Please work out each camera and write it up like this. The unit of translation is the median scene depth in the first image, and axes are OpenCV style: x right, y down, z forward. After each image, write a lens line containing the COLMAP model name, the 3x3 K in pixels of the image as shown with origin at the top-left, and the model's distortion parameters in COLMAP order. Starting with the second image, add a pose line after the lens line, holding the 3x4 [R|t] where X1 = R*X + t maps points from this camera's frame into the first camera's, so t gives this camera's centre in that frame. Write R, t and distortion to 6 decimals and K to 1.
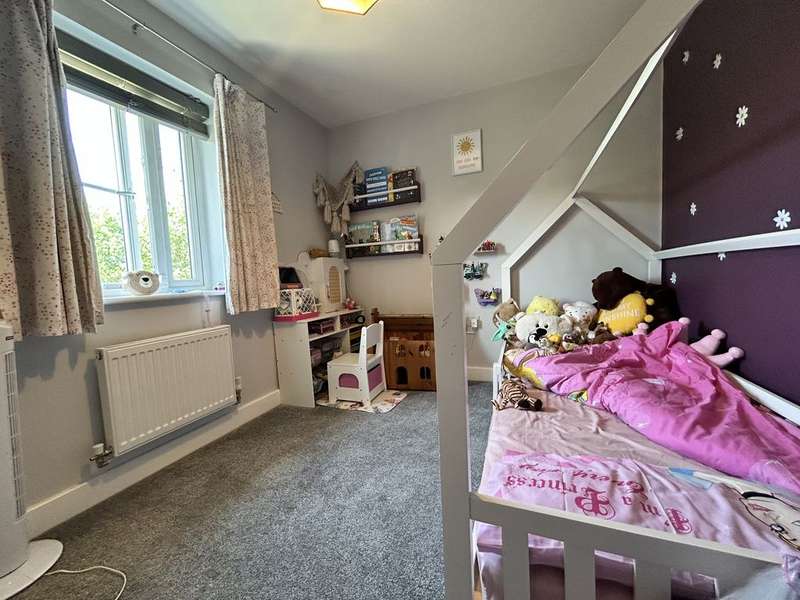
lens RADIAL K [[322.5, 0, 396.9], [0, 322.5, 299.9], [0, 0, 1]] dist [-0.002786, -0.000146]
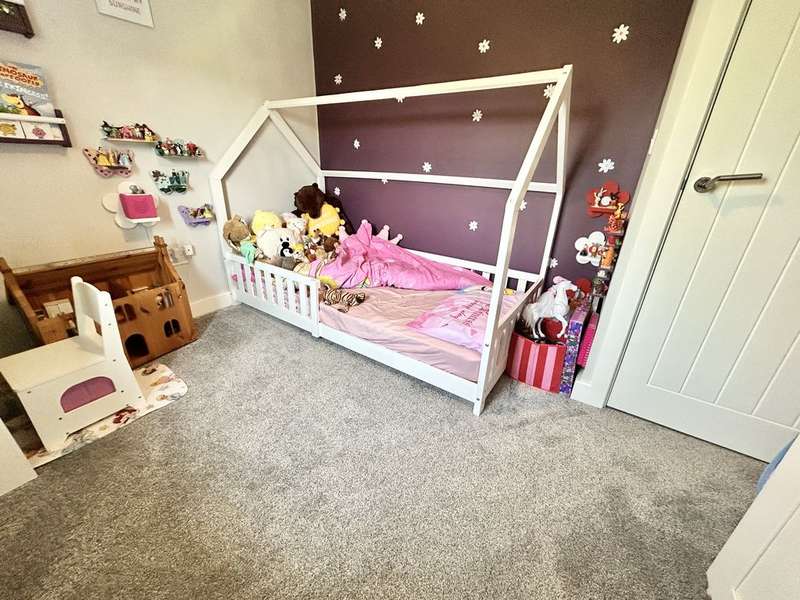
lens RADIAL K [[322.5, 0, 396.9], [0, 322.5, 299.9], [0, 0, 1]] dist [-0.002786, -0.000146]
pose [[0.211857, -0.333635, 0.918588, -0.502016], [0.029598, 0.941683, 0.335197, -0.075322], [-0.976852, -0.043825, 0.209377, 0.358458]]
